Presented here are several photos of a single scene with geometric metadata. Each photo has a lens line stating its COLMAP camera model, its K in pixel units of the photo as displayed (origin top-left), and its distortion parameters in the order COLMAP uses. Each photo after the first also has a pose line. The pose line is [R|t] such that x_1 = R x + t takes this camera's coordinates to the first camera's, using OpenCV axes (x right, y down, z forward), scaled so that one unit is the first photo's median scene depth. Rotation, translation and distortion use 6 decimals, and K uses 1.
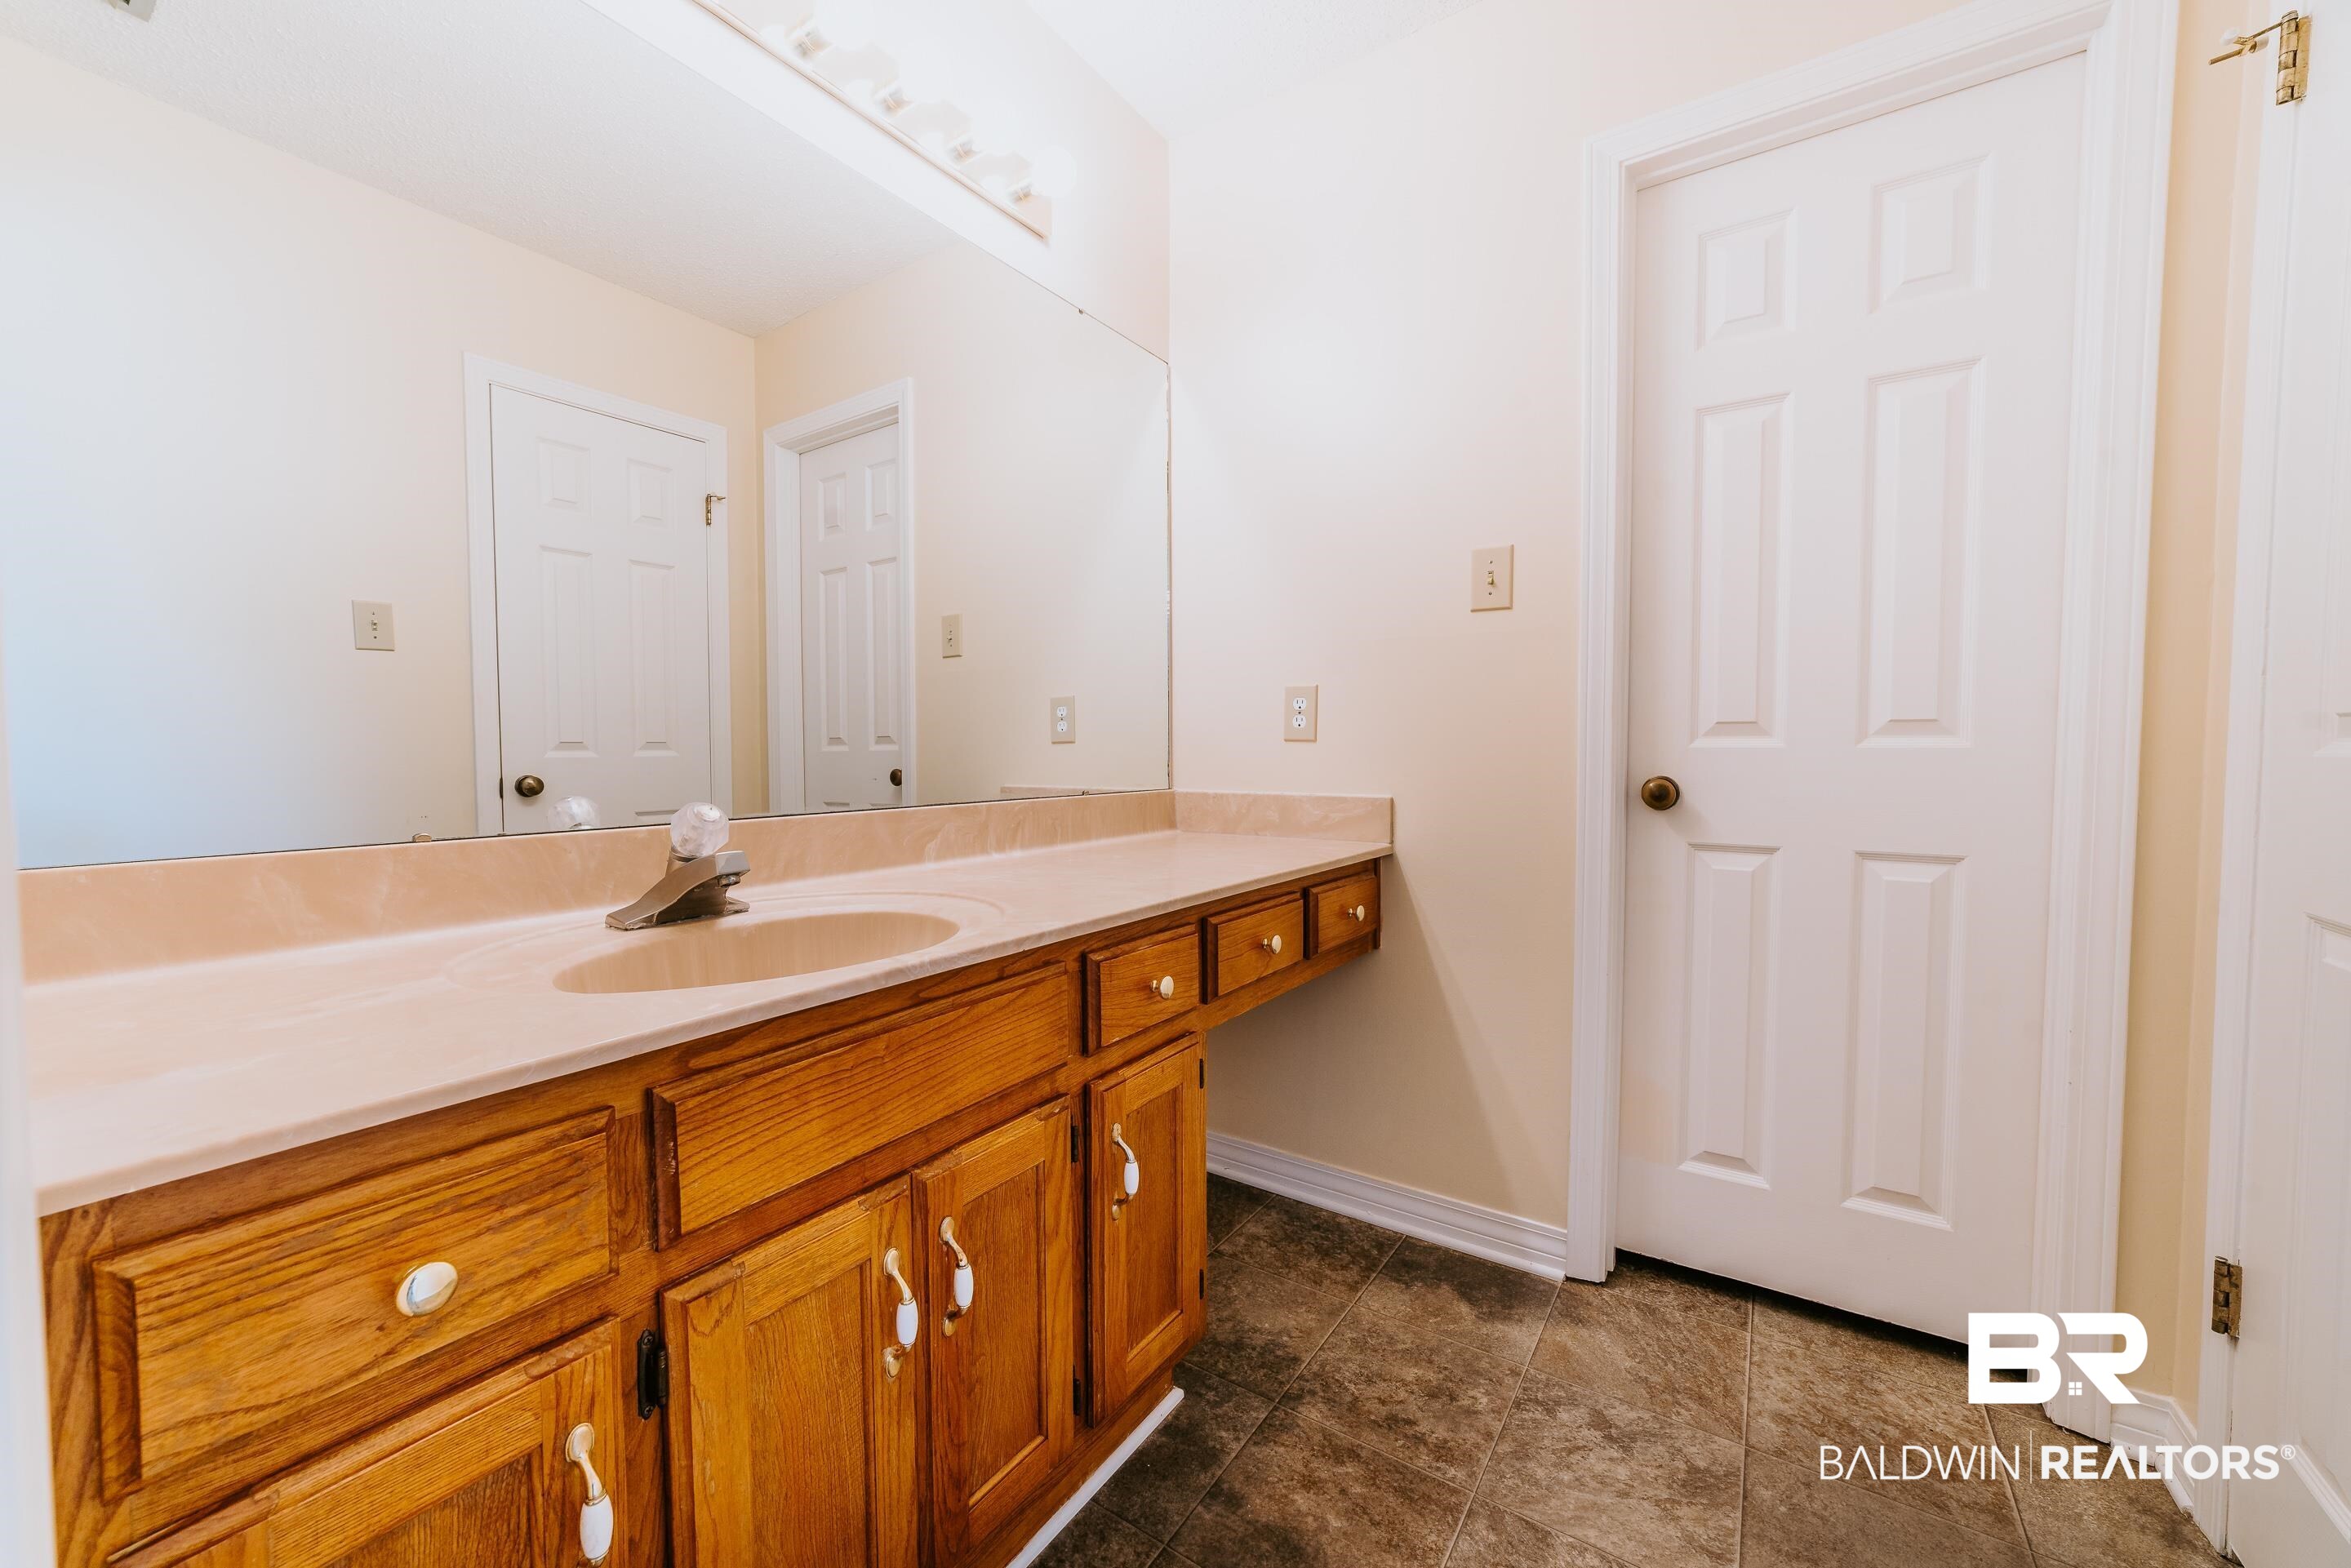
lens RADIAL K [[875.9, 0, 1175.5], [0, 875.9, 784.0], [0, 0, 1]] dist [-0.022839, 0.000120]
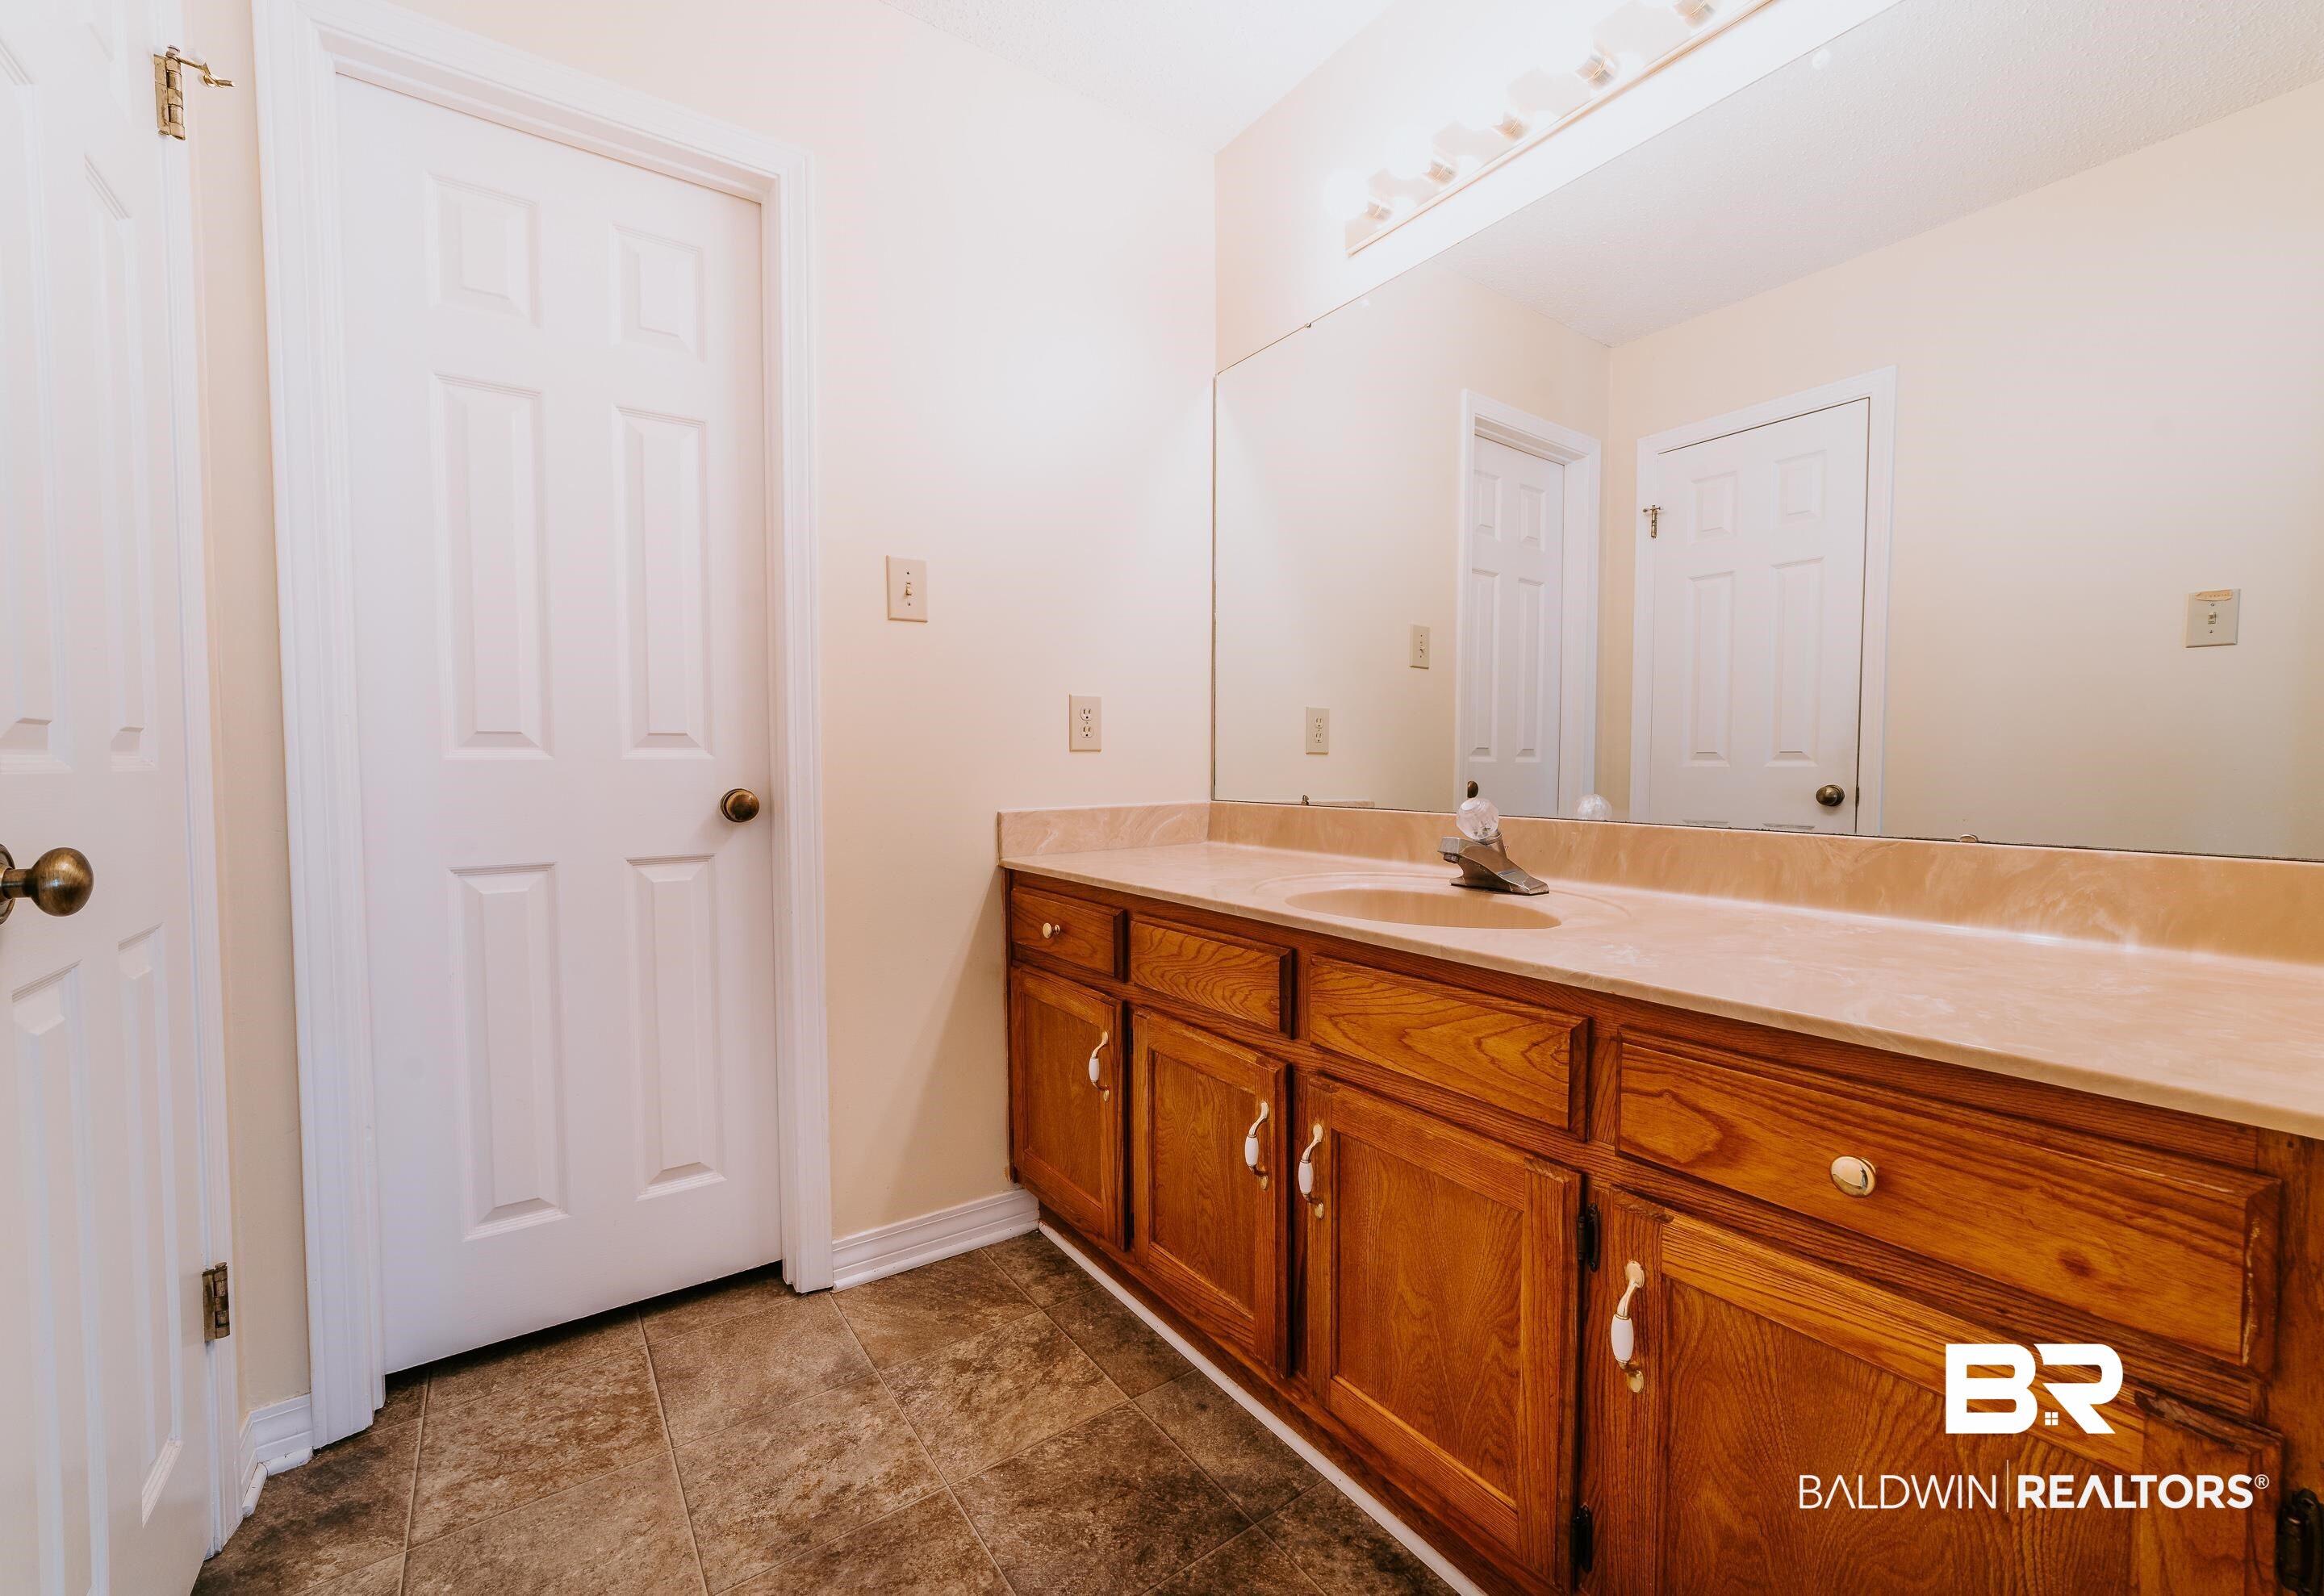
lens RADIAL K [[906.0, 0, 1196.4], [0, 906.0, 804.4], [0, 0, 1]] dist [-0.025066, 0.000036]
pose [[0.329812, -0.039465, 0.943221, -0.502049], [0.030820, 0.999043, 0.031024, -0.010802], [-0.943543, 0.018838, 0.330713, 0.337659]]
